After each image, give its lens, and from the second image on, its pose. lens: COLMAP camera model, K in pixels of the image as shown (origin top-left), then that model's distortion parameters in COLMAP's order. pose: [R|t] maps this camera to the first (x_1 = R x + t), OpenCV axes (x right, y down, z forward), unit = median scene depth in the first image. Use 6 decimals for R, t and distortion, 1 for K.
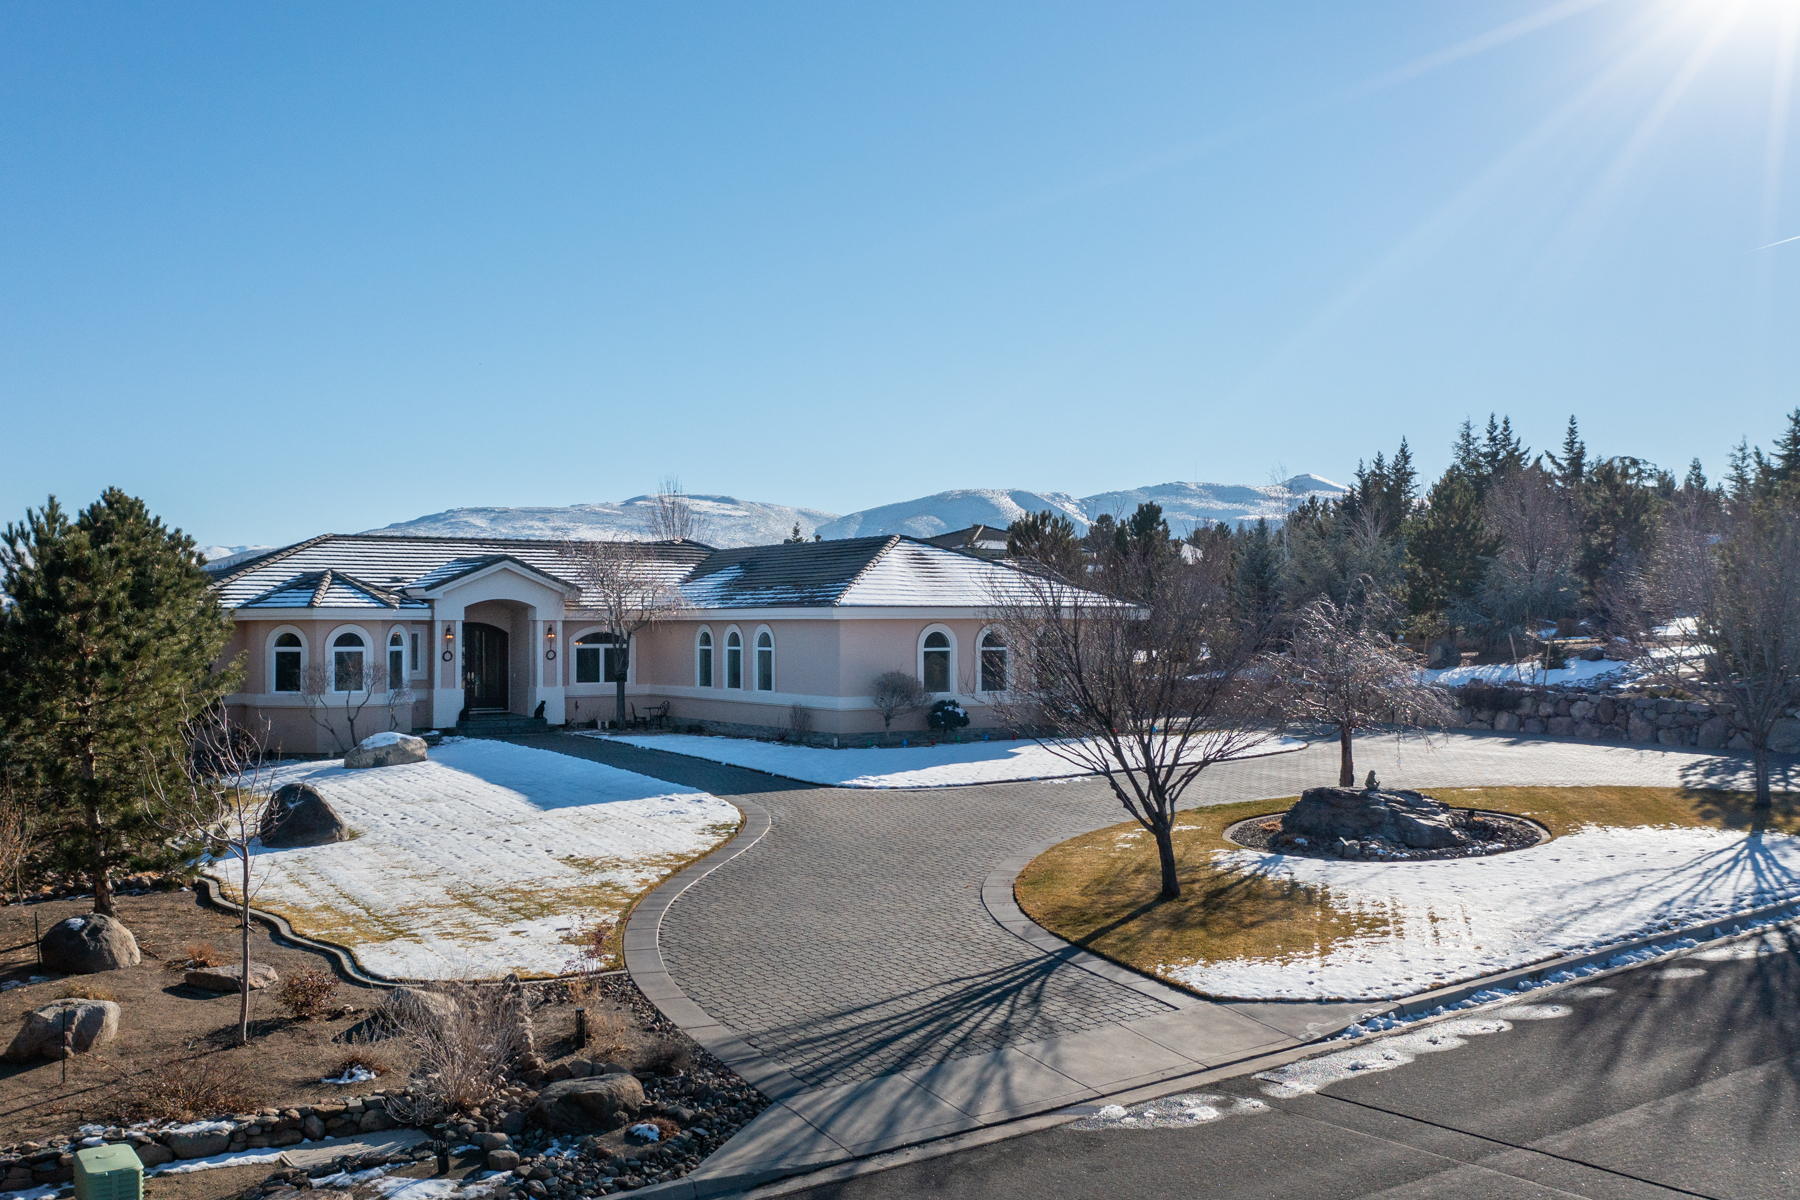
lens RADIAL K [[1807.2, 0, 900.0], [0, 1807.2, 600.0], [0, 0, 1]] dist [-0.011644, -0.015111]
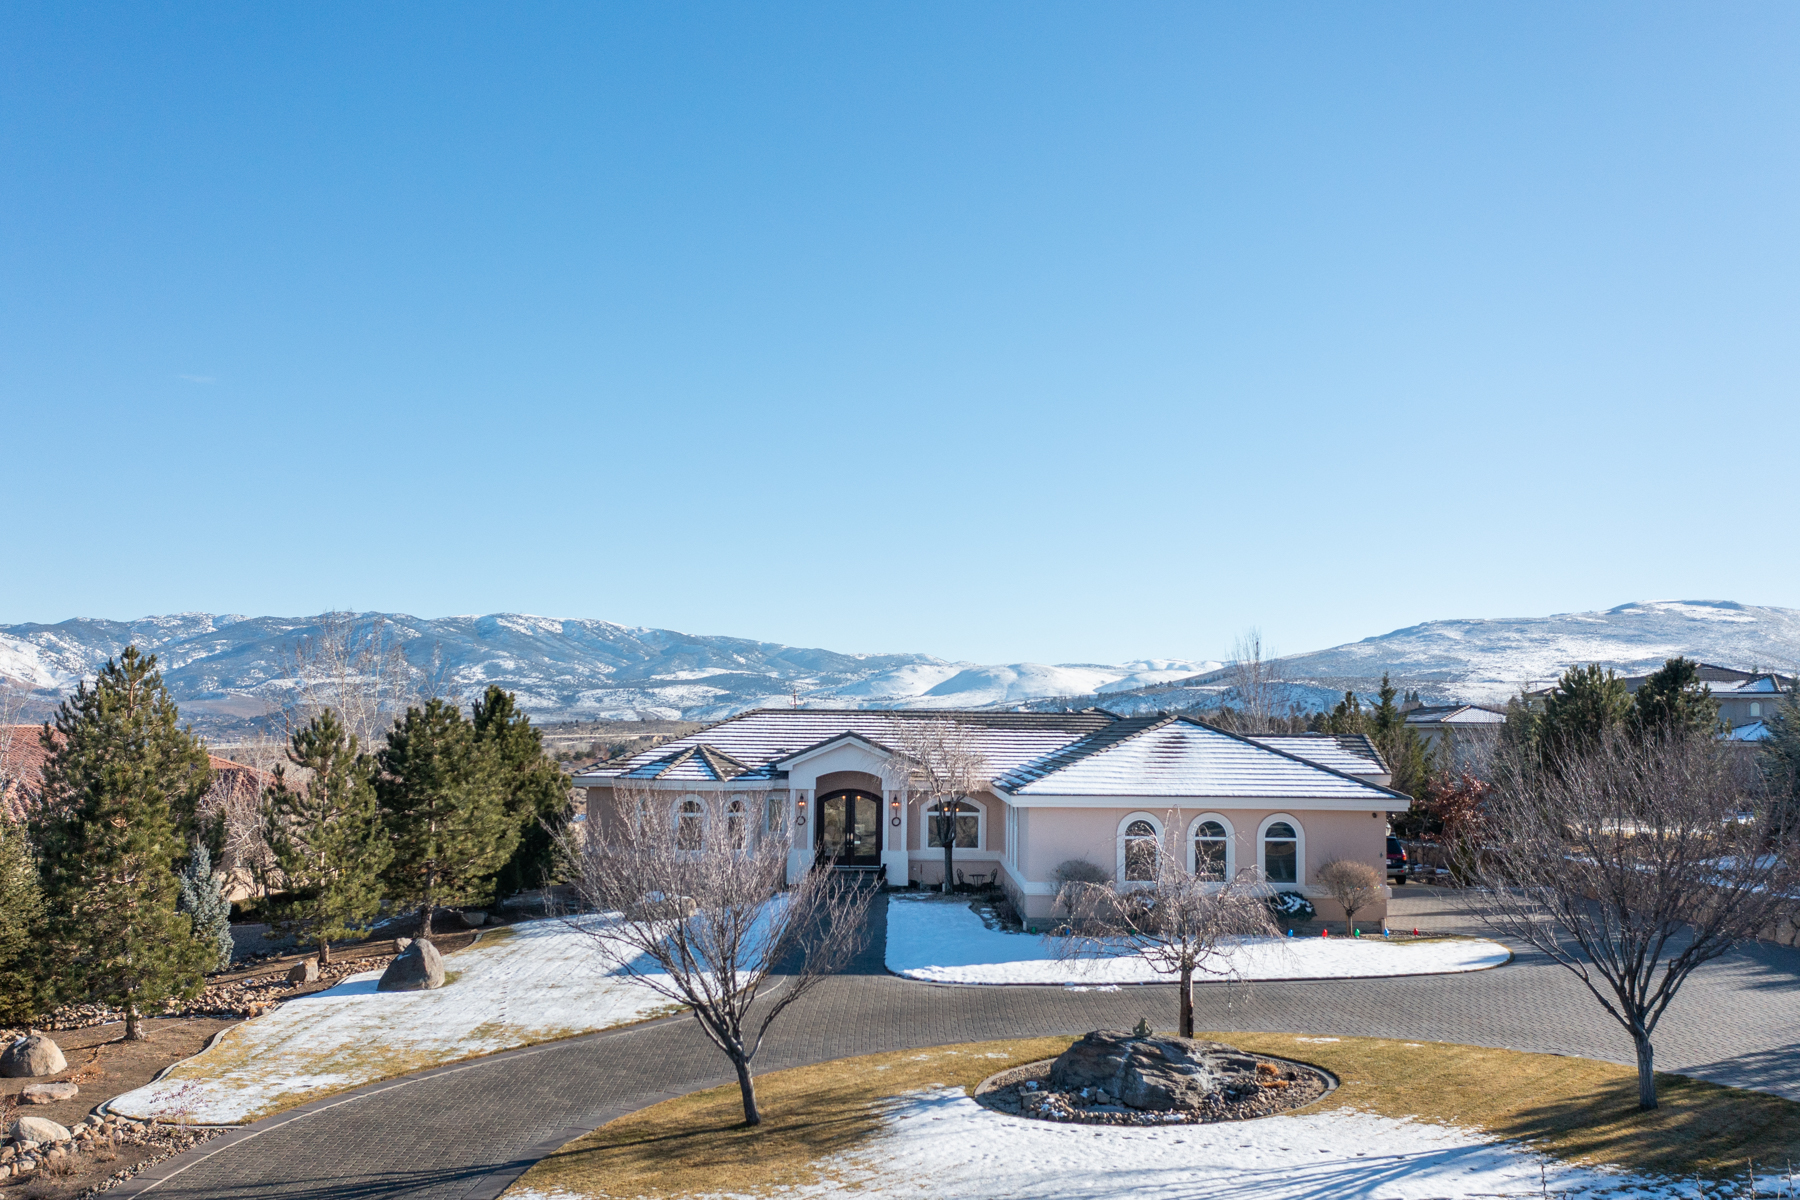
lens RADIAL K [[1807.2, 0, 900.0], [0, 1807.2, 600.0], [0, 0, 1]] dist [-0.011644, -0.015111]
pose [[0.824793, -0.028299, -0.564727, 0.435983], [-0.002743, 0.998535, -0.054044, -0.045284], [0.565429, 0.046125, 0.823507, 0.086654]]
